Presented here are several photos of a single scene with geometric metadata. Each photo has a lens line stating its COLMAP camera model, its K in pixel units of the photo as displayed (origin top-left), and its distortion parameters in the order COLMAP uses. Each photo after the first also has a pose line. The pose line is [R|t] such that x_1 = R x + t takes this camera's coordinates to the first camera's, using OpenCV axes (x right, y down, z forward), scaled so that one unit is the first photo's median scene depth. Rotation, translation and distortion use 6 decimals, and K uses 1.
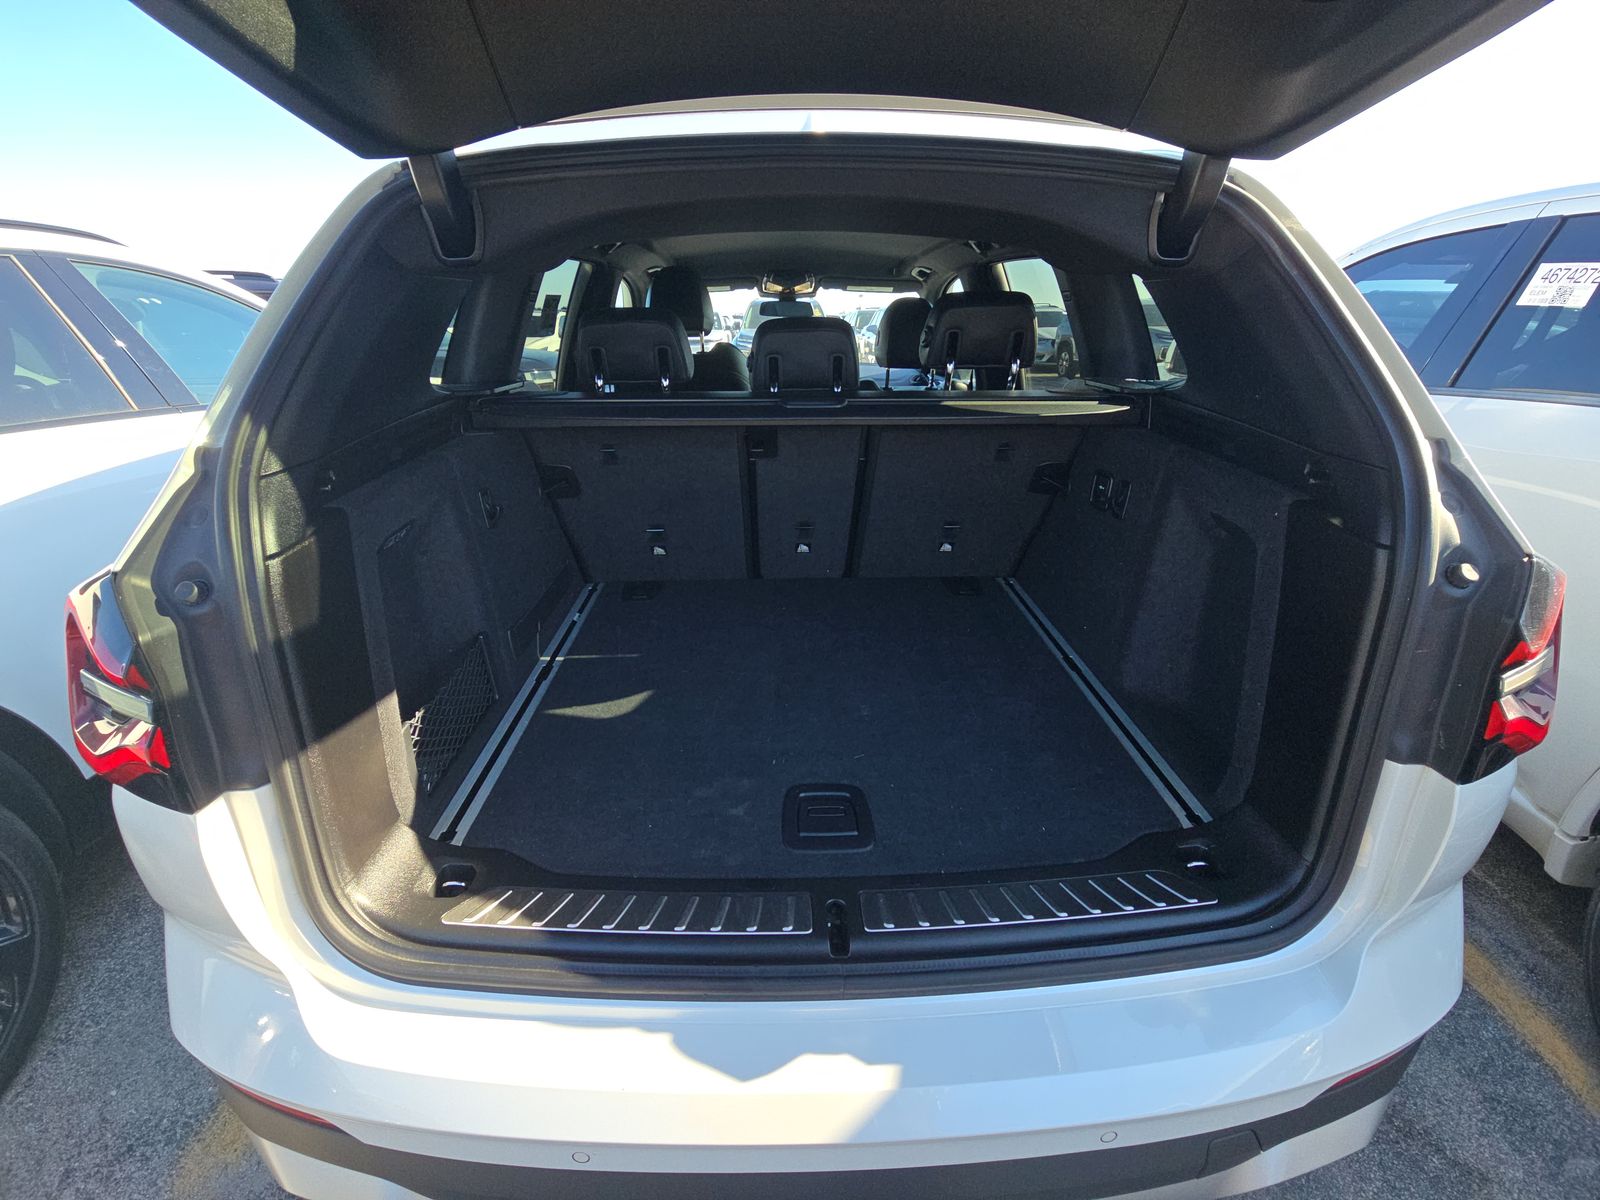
lens RADIAL K [[647.4, 0, 790.1], [0, 647.4, 594.0], [0, 0, 1]] dist [0.003044, -0.005601]
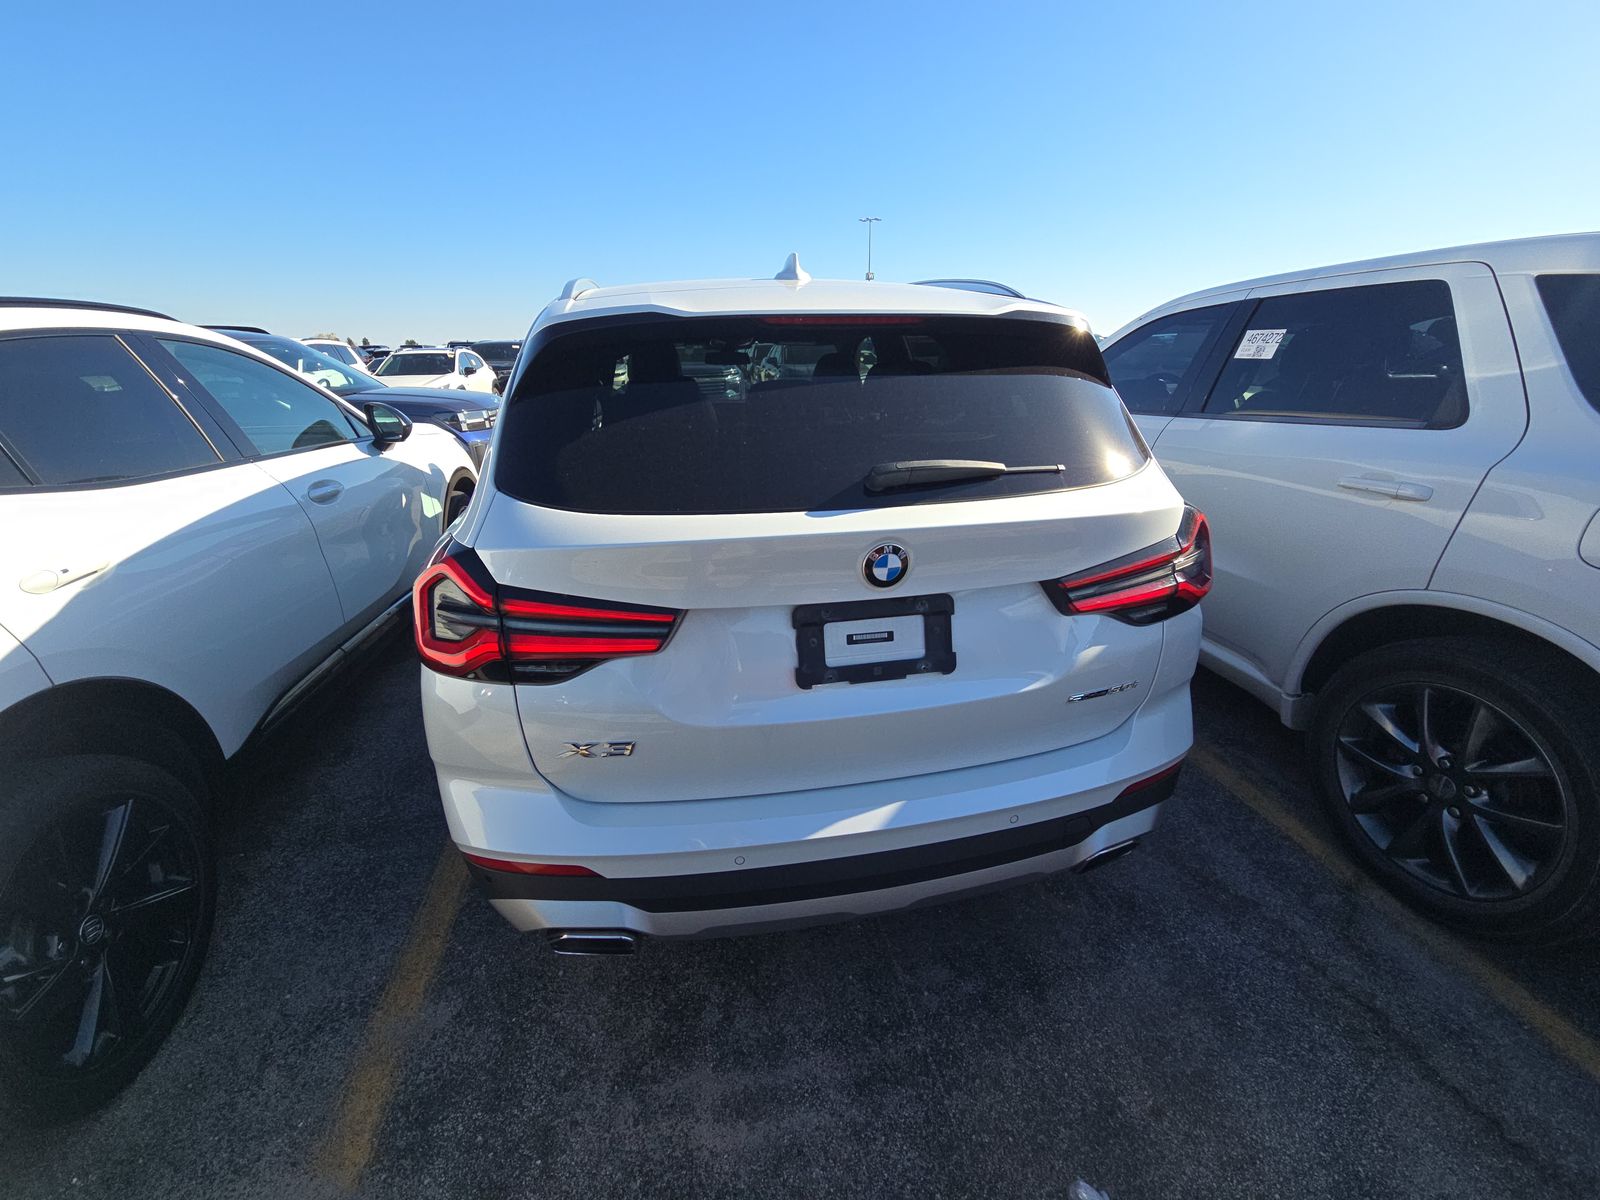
lens RADIAL K [[647.4, 0, 796.4], [0, 647.4, 595.8], [0, 0, 1]] dist [0.003044, -0.005601]
pose [[0.986402, -0.068019, 0.149618, -0.170769], [0.073350, 0.996843, -0.030400, 0.087294], [-0.147078, 0.040961, 0.988276, -0.355812]]
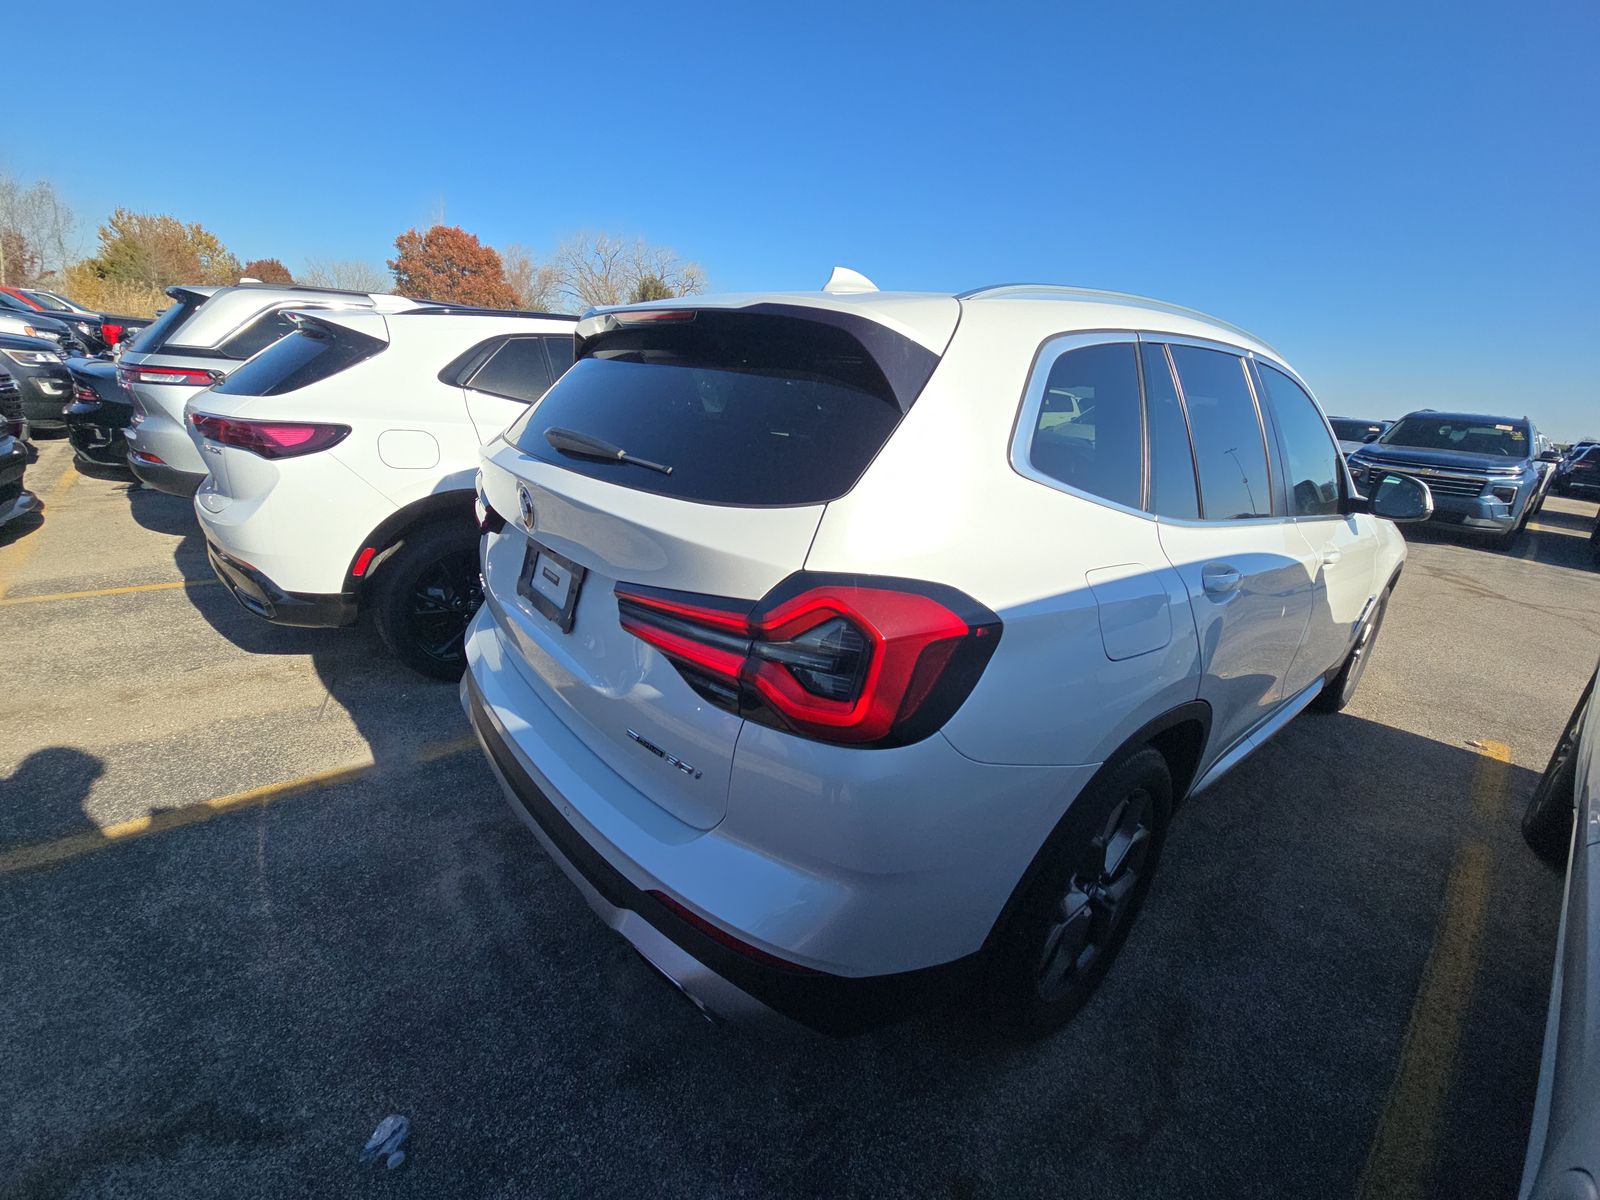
lens RADIAL K [[647.4, 0, 792.5], [0, 647.4, 595.4], [0, 0, 1]] dist [0.003044, -0.005601]
pose [[0.621748, 0.298759, -0.723998, 0.890776], [-0.380687, 0.923126, 0.054006, -0.030779], [0.684476, 0.242038, 0.687685, 0.006839]]
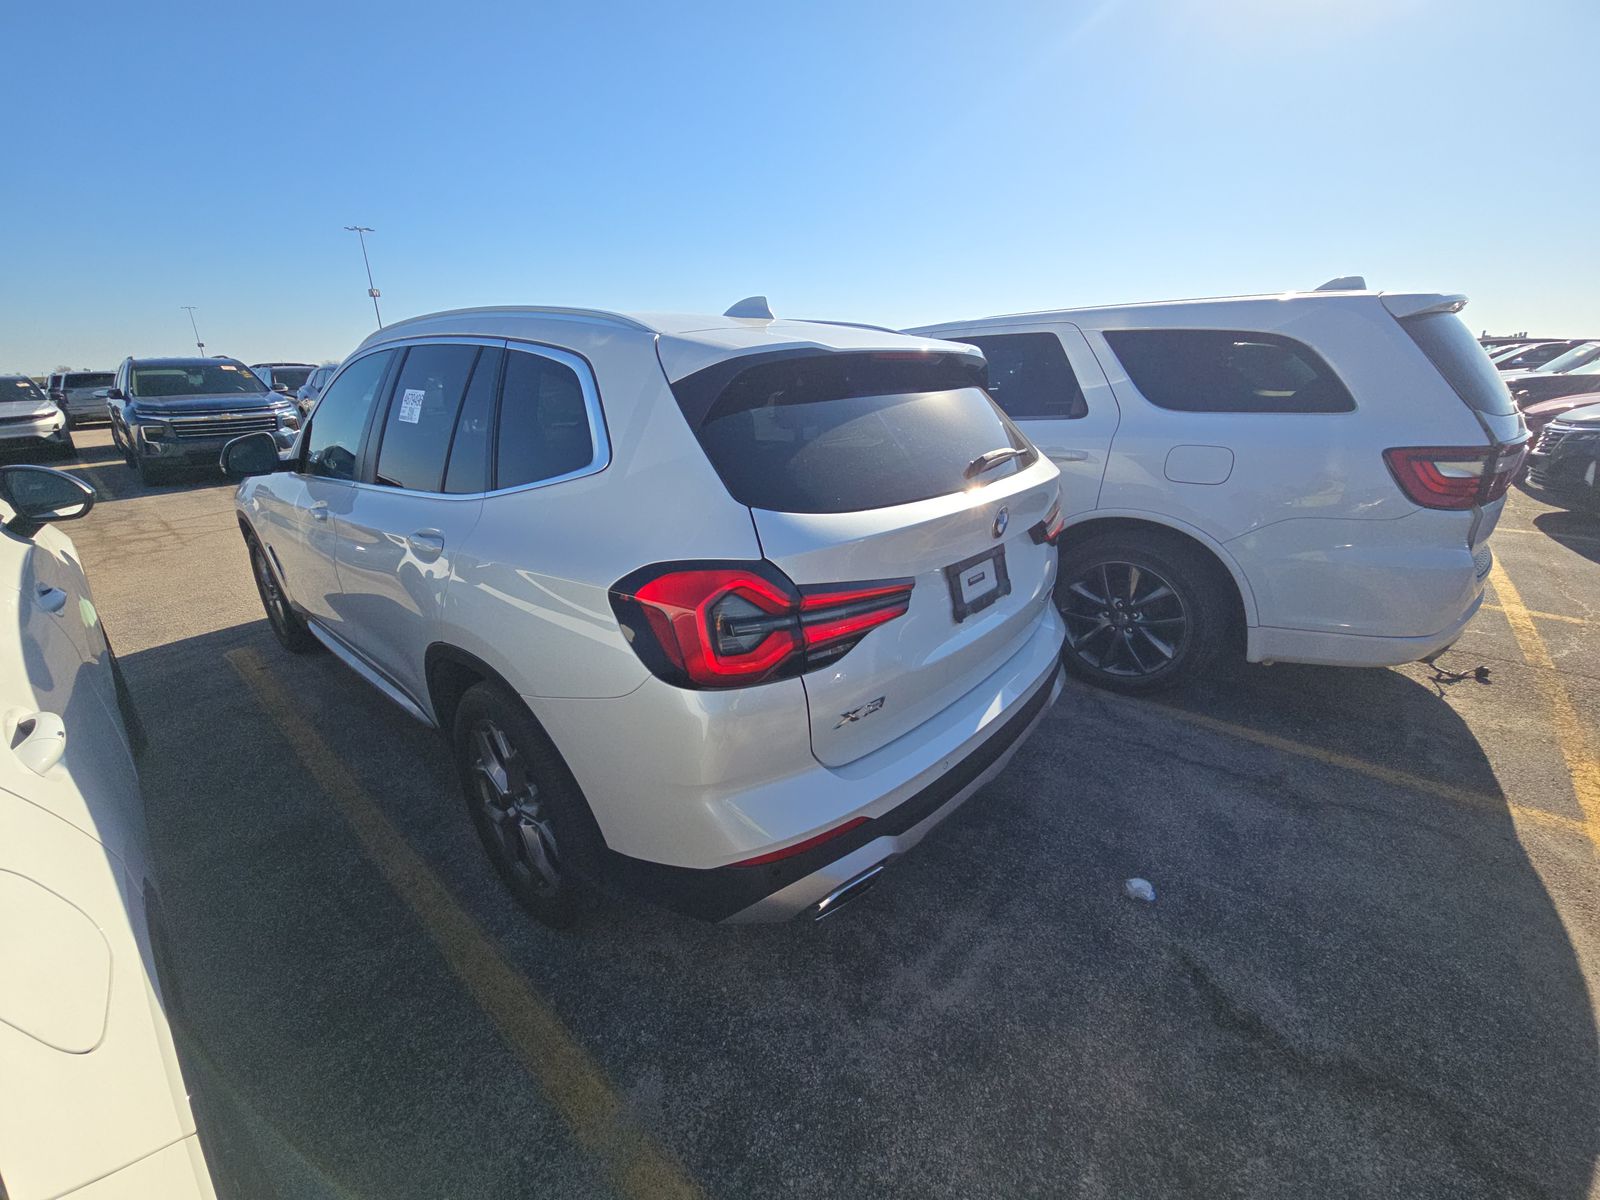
lens RADIAL K [[647.4, 0, 795.4], [0, 647.4, 599.8], [0, 0, 1]] dist [0.003044, -0.005601]
pose [[0.685190, -0.255249, 0.682175, -0.921671], [0.296623, 0.953188, 0.058719, 0.000100], [-0.665229, 0.162115, 0.728827, -0.190120]]
